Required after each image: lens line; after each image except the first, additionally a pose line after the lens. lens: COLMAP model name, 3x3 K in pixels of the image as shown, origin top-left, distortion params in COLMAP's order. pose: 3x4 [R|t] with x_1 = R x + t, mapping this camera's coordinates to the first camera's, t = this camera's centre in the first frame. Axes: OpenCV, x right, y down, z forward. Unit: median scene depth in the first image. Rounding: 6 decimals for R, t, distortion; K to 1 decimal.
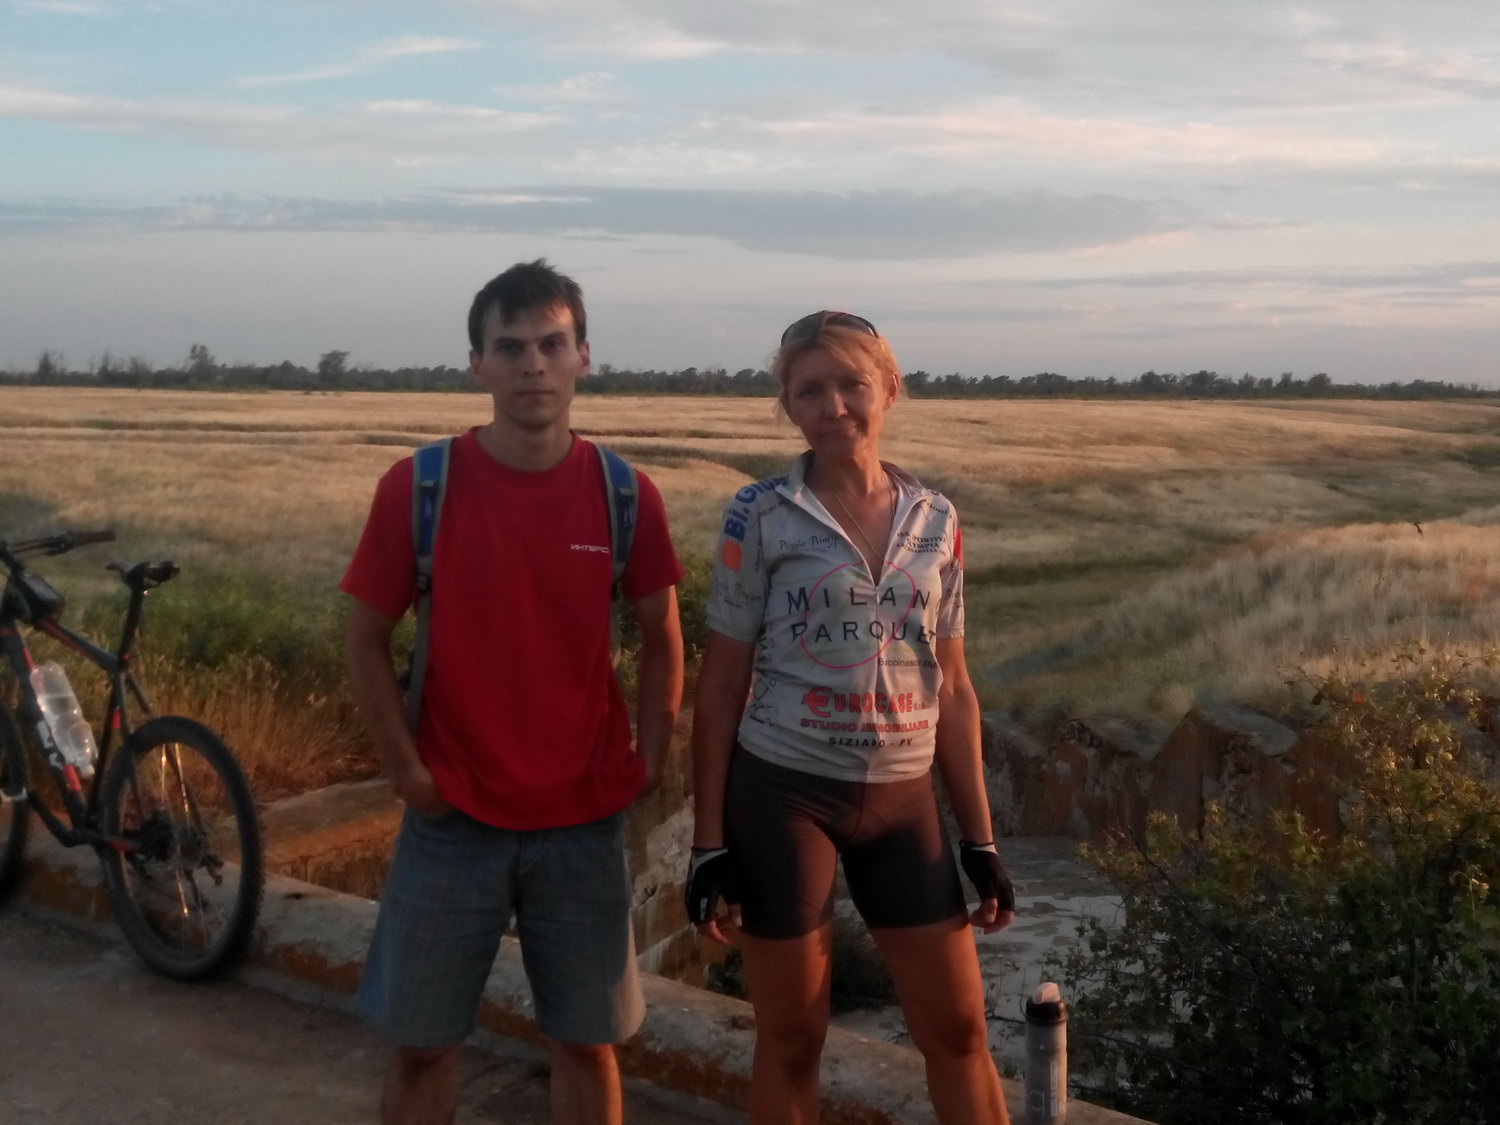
lens RADIAL K [[606.7, 0, 758.7], [0, 606.7, 565.6], [0, 0, 1]] dist [0.000750, -0.001922]
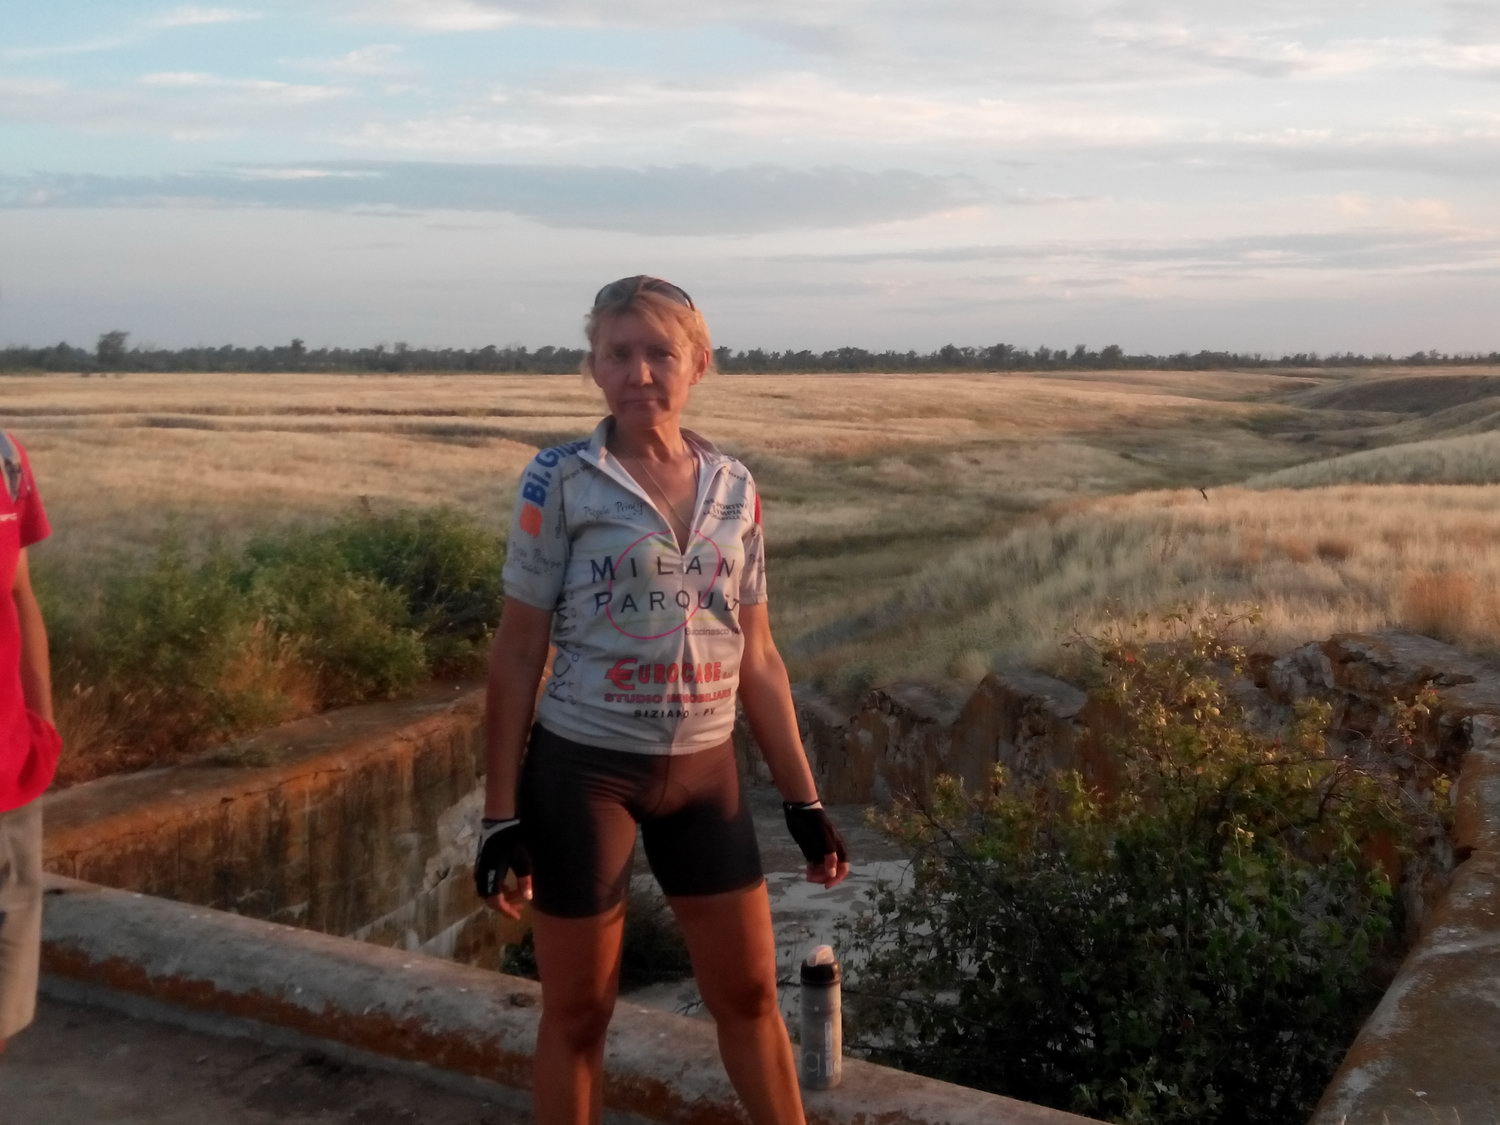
lens RADIAL K [[606.7, 0, 843.3], [0, 606.7, 574.0], [0, 0, 1]] dist [0.000750, -0.001922]
pose [[0.998940, -0.022687, 0.040048, 0.426088], [0.022515, 0.999735, 0.004740, 0.055890], [-0.040145, -0.003834, 0.999187, -0.010647]]
